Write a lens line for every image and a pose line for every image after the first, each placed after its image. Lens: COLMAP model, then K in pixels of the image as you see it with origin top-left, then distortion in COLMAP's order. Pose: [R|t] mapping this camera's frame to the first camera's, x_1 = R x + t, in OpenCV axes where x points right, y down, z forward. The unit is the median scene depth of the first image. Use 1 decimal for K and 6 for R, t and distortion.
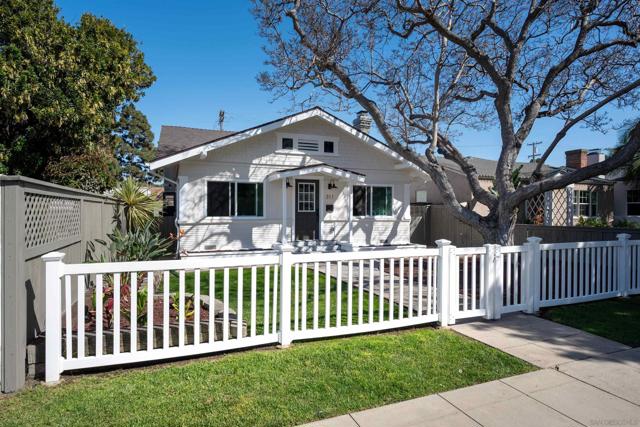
lens RADIAL K [[371.0, 0, 320.0], [0, 371.0, 213.5], [0, 0, 1]] dist [-0.001553, 0.000055]
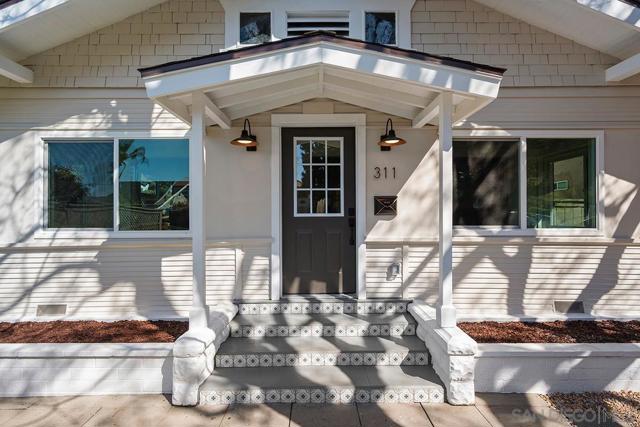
lens RADIAL K [[325.2, 0, 320.0], [0, 325.2, 213.5], [0, 0, 1]] dist [0.017388, -0.000103]
pose [[0.926841, -0.004793, -0.375422, 0.089564], [0.003360, 0.999984, -0.004470, -0.006202], [0.375438, 0.002881, 0.926843, 0.736837]]
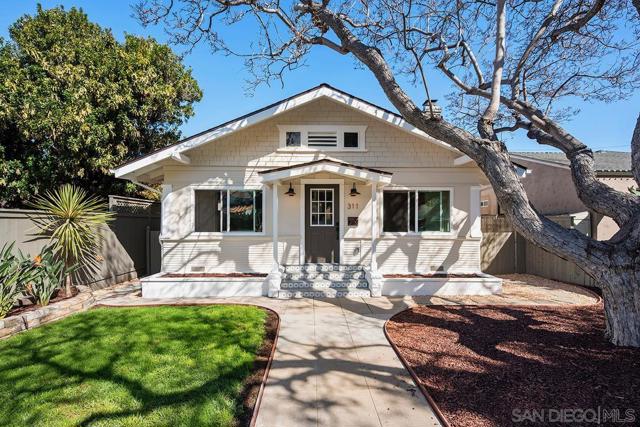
lens RADIAL K [[314.2, 0, 320.5], [0, 314.2, 219.8], [0, 0, 1]] dist [0.000411, -0.000044]
pose [[0.934333, -0.001902, -0.356396, 0.202685], [-0.002450, 0.999928, -0.011761, -0.010726], [0.356393, 0.011862, 0.934261, 0.408588]]
